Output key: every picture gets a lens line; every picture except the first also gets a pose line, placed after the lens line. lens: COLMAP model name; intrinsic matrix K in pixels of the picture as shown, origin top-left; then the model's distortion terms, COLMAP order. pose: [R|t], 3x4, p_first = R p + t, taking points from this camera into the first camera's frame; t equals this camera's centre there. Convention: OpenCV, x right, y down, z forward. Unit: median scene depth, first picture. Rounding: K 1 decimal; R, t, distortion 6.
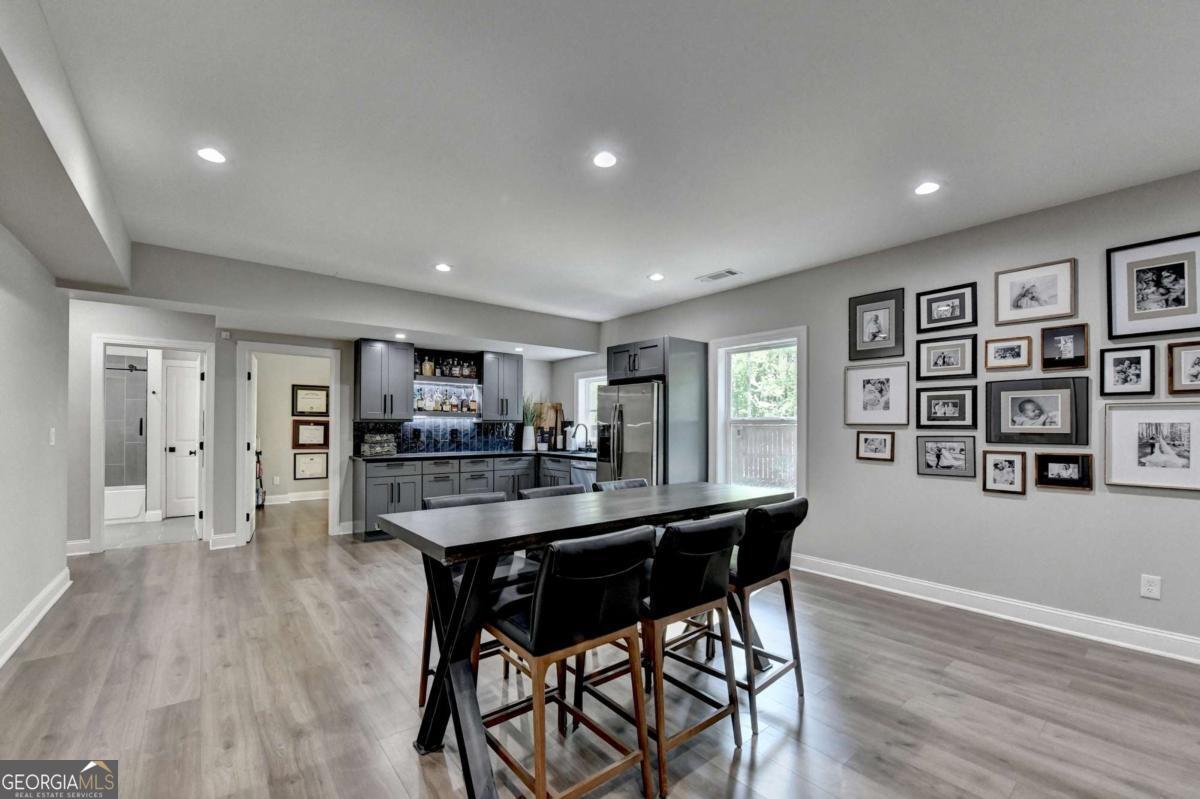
lens RADIAL K [[495.1, 0, 580.3], [0, 495.1, 420.5], [0, 0, 1]] dist [-0.002576, -0.000381]
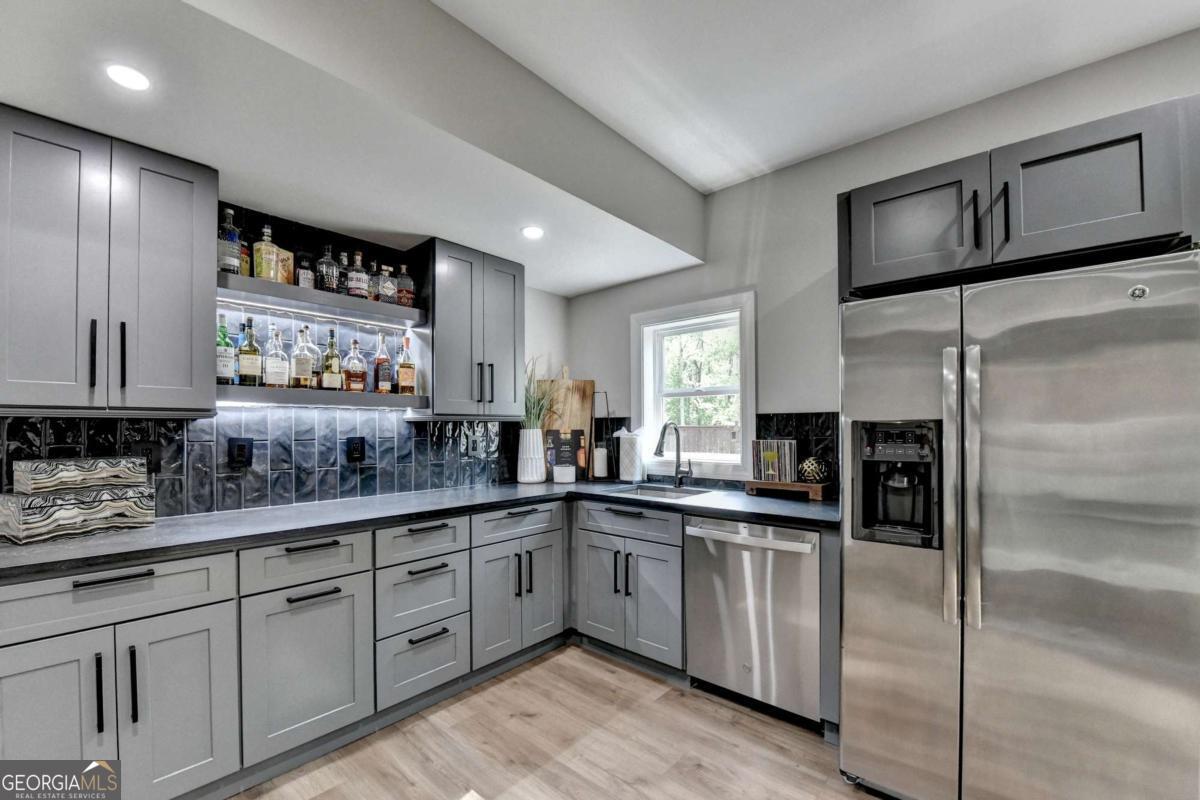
lens RADIAL K [[505.3, 0, 602.4], [0, 505.3, 422.5], [0, 0, 1]] dist [-0.001647, -0.000443]
pose [[0.979848, -0.005676, 0.199666, -0.145028], [0.005909, 0.999982, -0.000572, 0.006882], [-0.199659, 0.001740, 0.979864, 0.576962]]
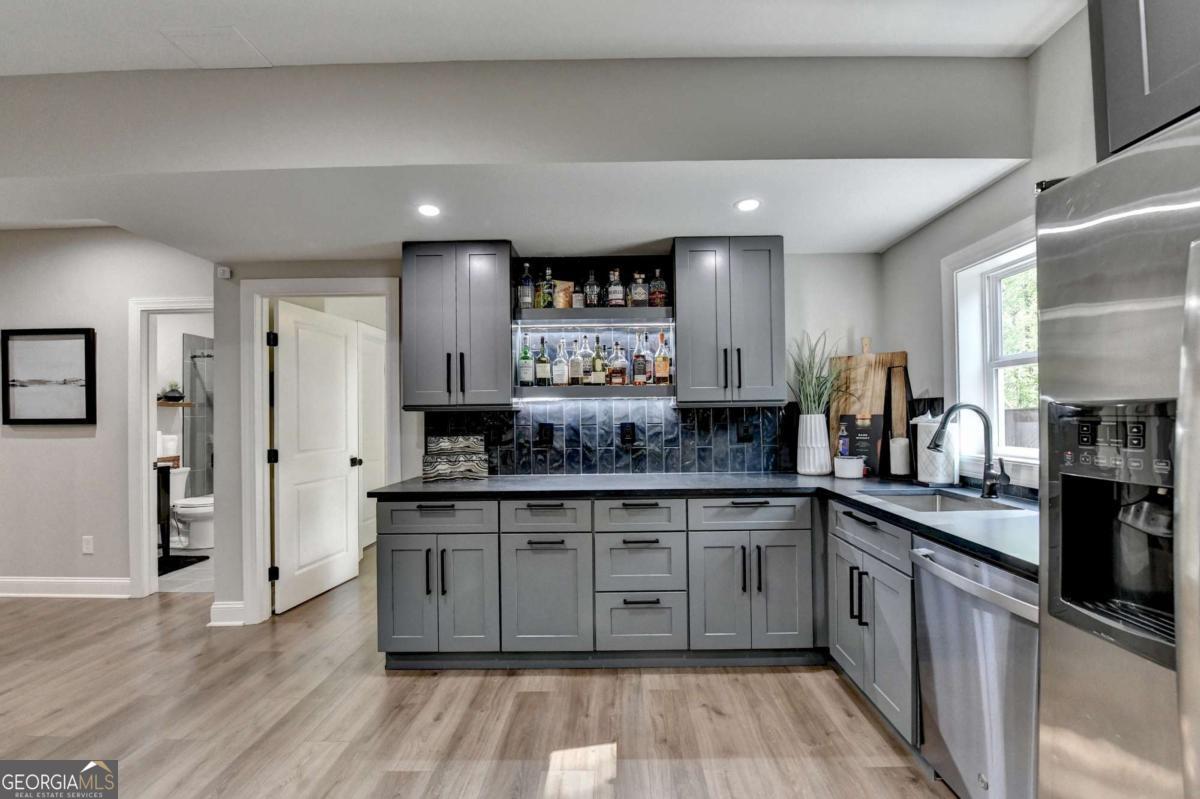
lens RADIAL K [[510.7, 0, 600.6], [0, 510.7, 407.1], [0, 0, 1]] dist [-0.001343, -0.000234]
pose [[0.789704, -0.025017, -0.612978, 0.017903], [0.023012, 0.999673, -0.011151, 0.007075], [0.613057, -0.005300, 0.790021, 0.611746]]
